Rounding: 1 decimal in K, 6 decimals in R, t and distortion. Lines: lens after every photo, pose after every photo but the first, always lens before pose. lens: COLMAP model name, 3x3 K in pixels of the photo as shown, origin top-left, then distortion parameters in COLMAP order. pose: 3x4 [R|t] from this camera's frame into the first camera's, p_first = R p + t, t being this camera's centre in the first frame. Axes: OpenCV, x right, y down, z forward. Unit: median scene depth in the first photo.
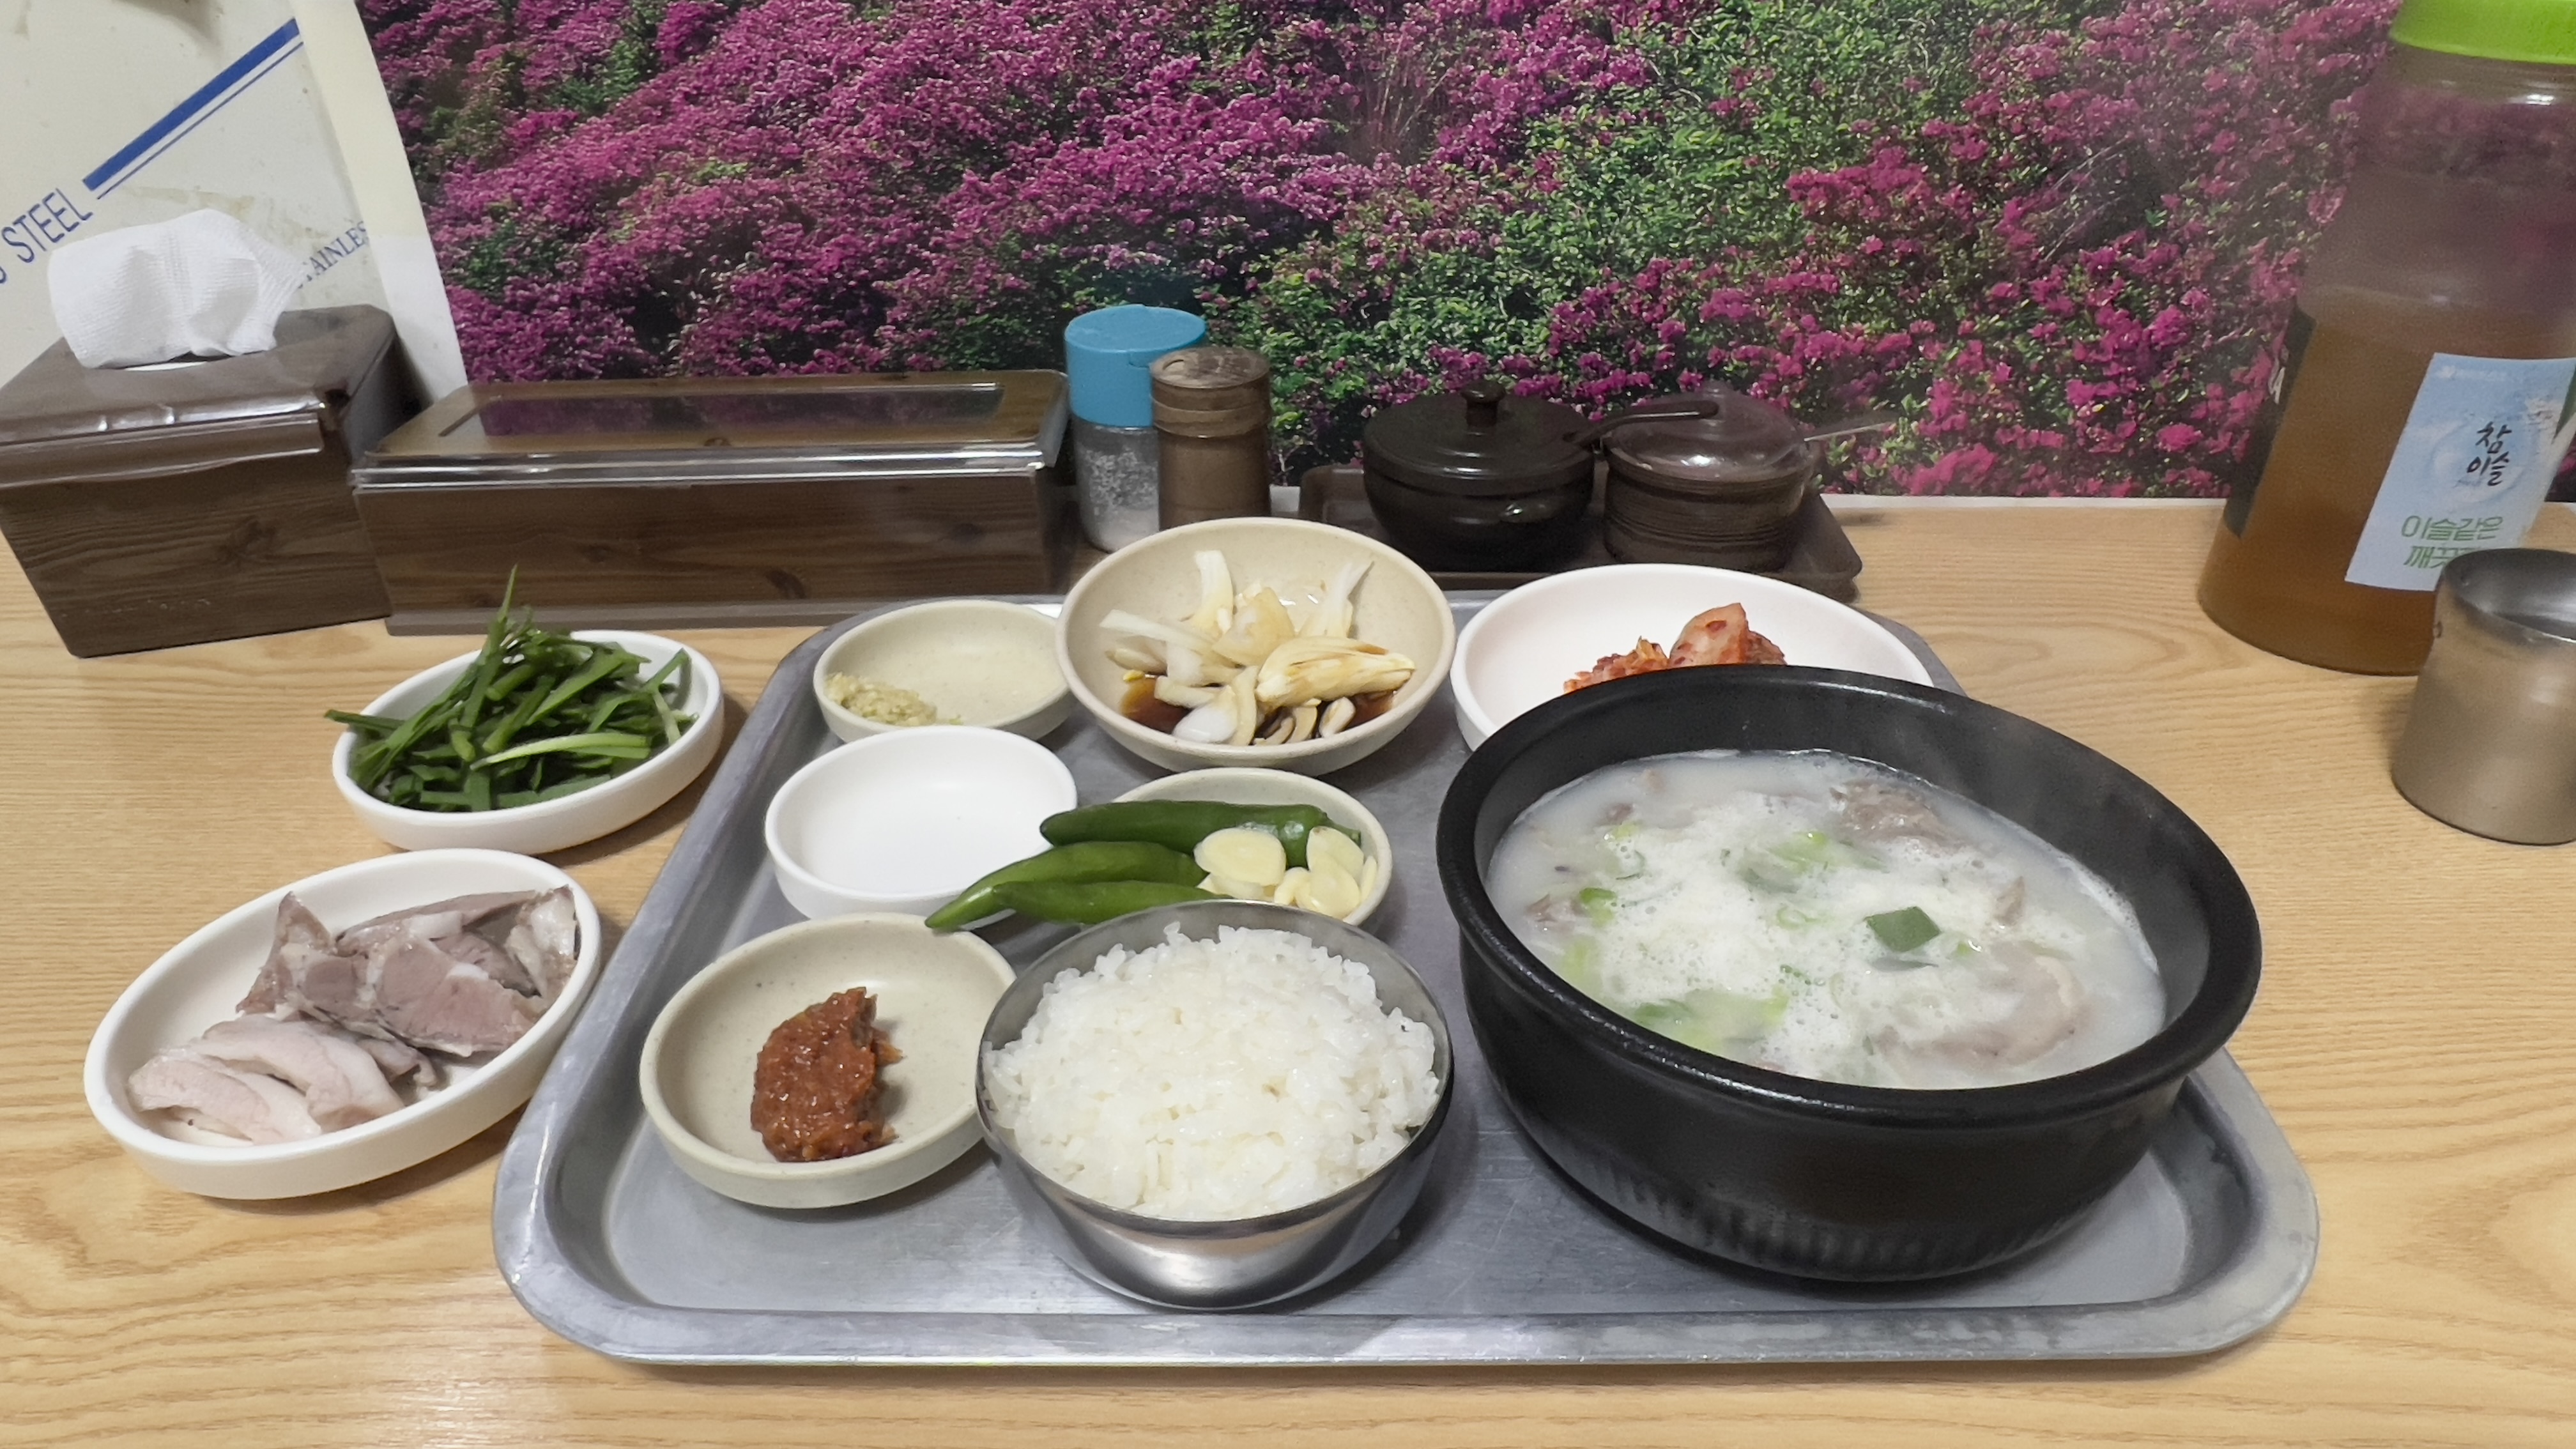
lens RADIAL K [[1554.1, 0, 1290.6], [0, 1554.1, 723.1], [0, 0, 1]] dist [-0.006578, -0.000793]
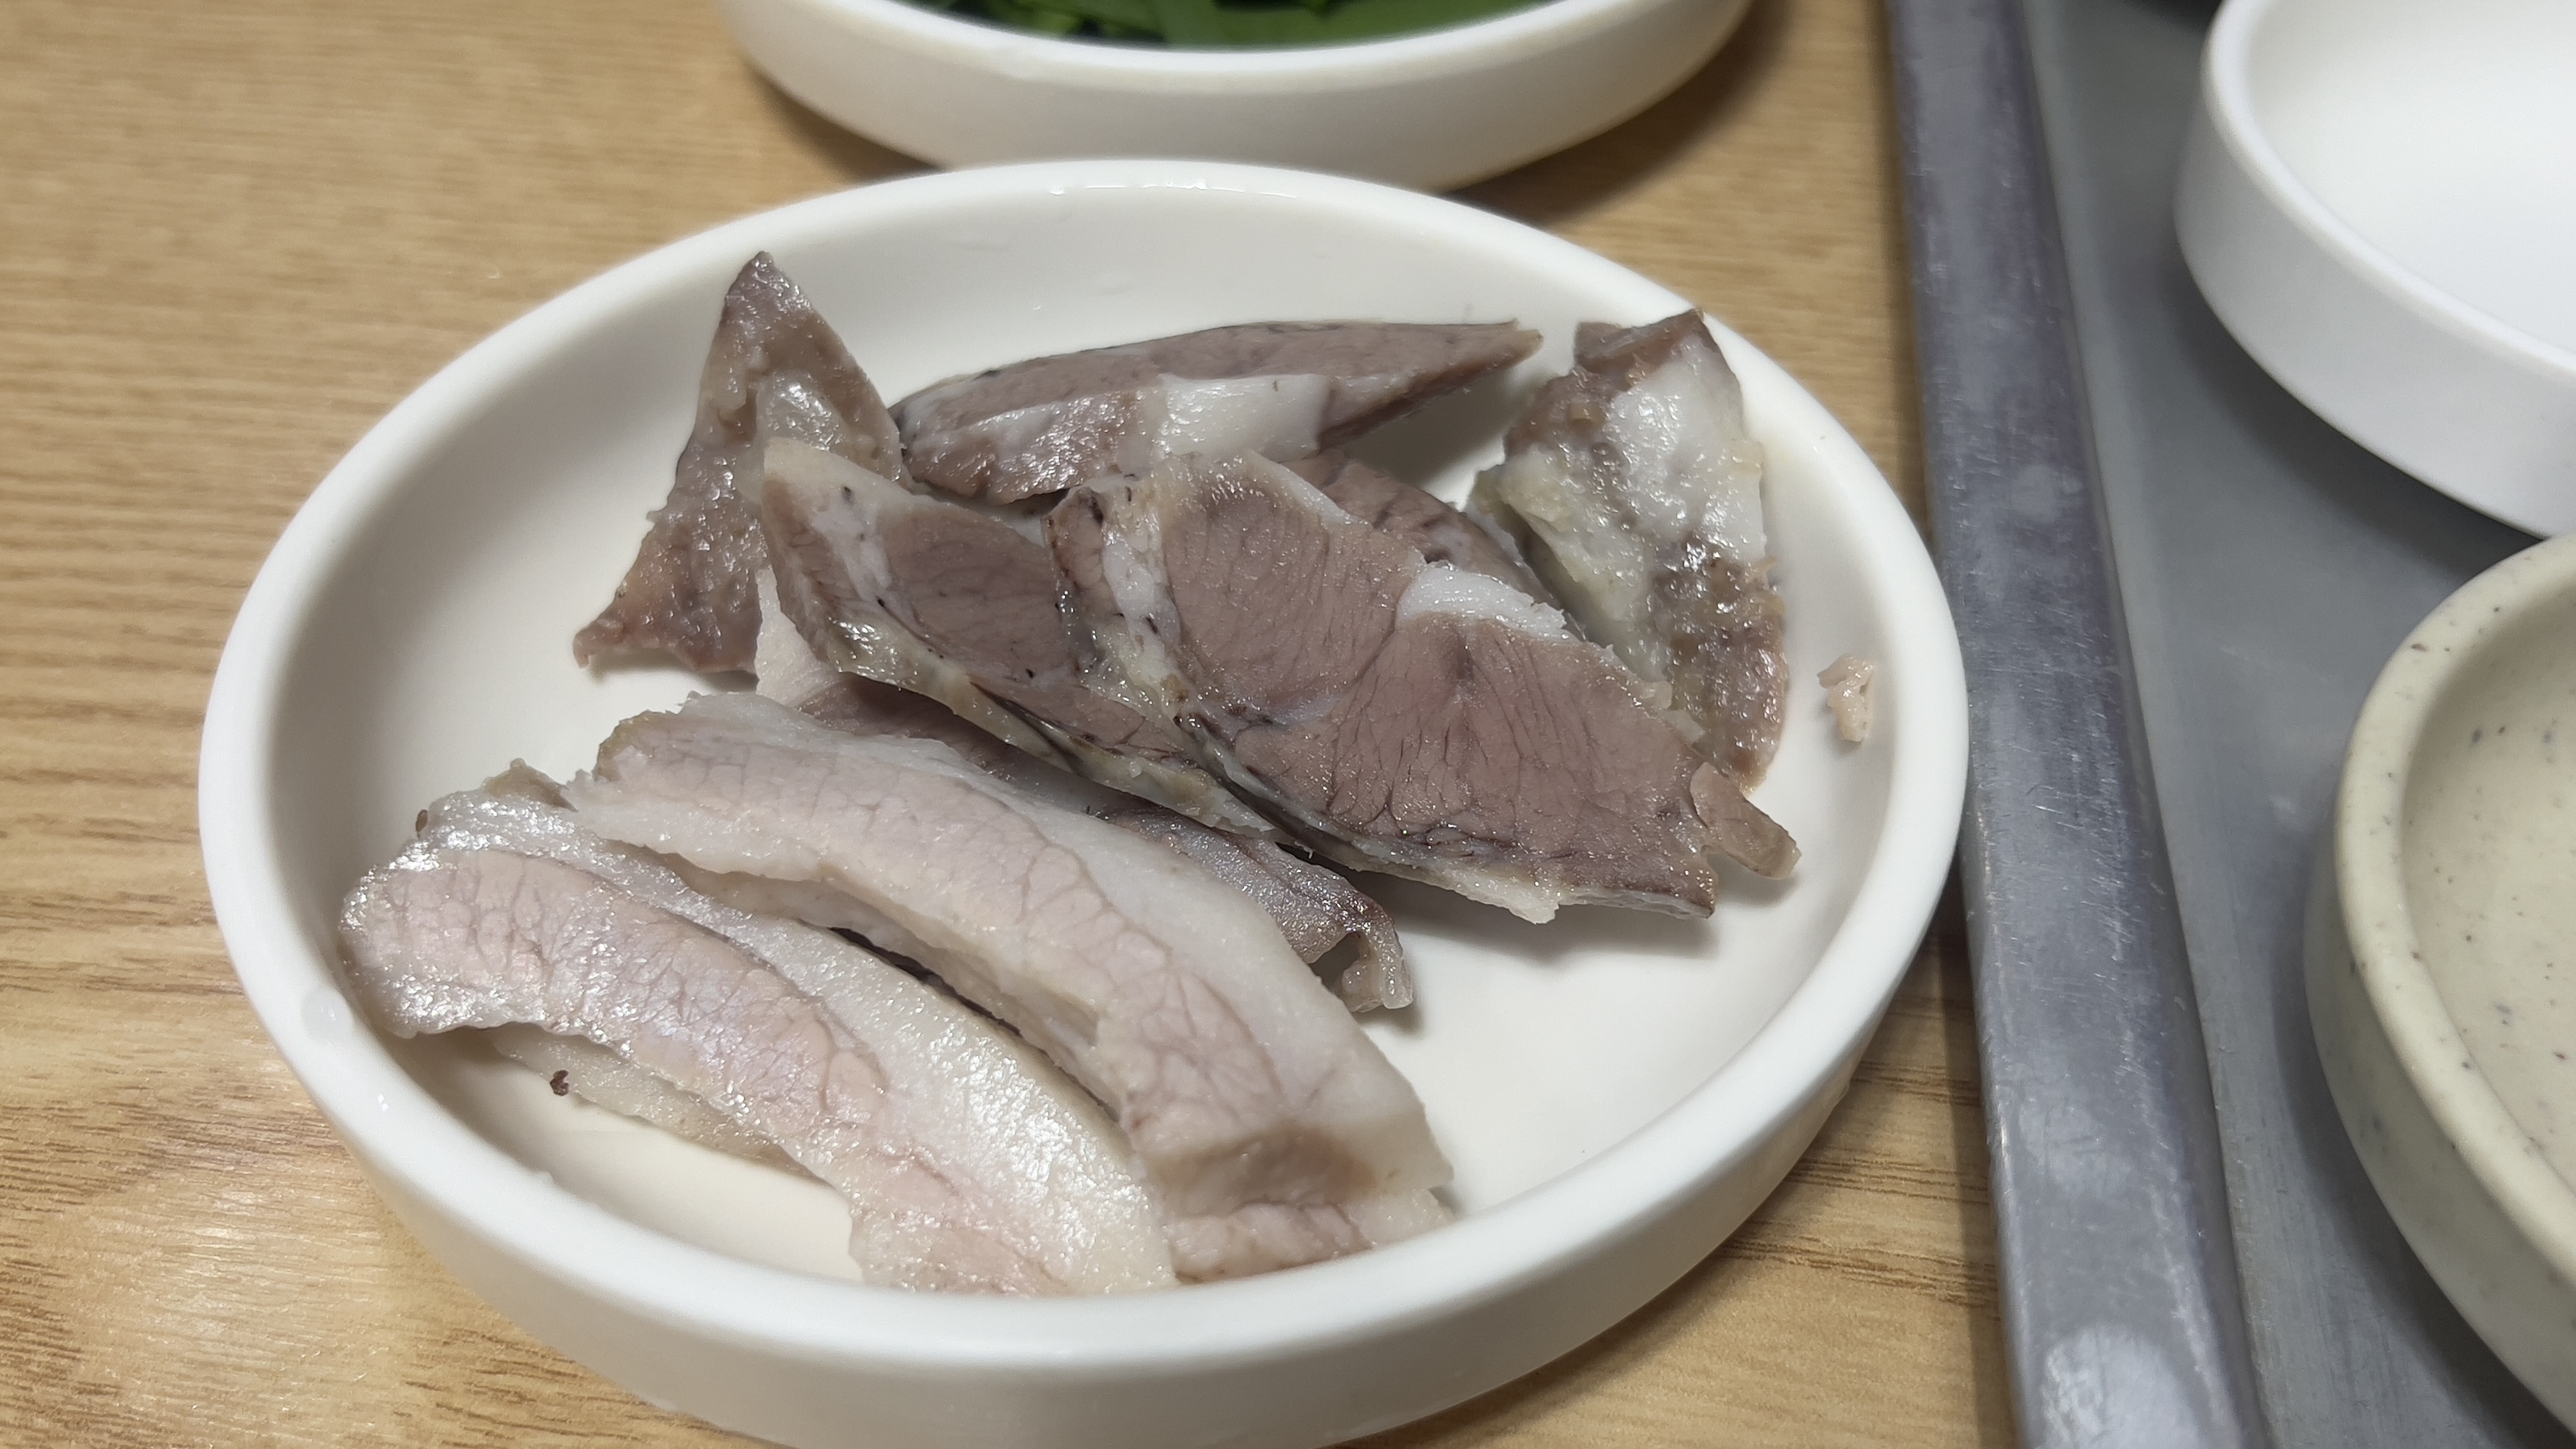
lens RADIAL K [[2474.7, 0, 1288.2], [0, 2474.7, 725.0], [0, 0, 1]] dist [-0.022487, 0.000000]
pose [[0.994445, 0.092375, -0.050455, -0.434775], [-0.079406, 0.973057, 0.216460, 0.073307], [0.069091, -0.211251, 0.974987, 0.462858]]
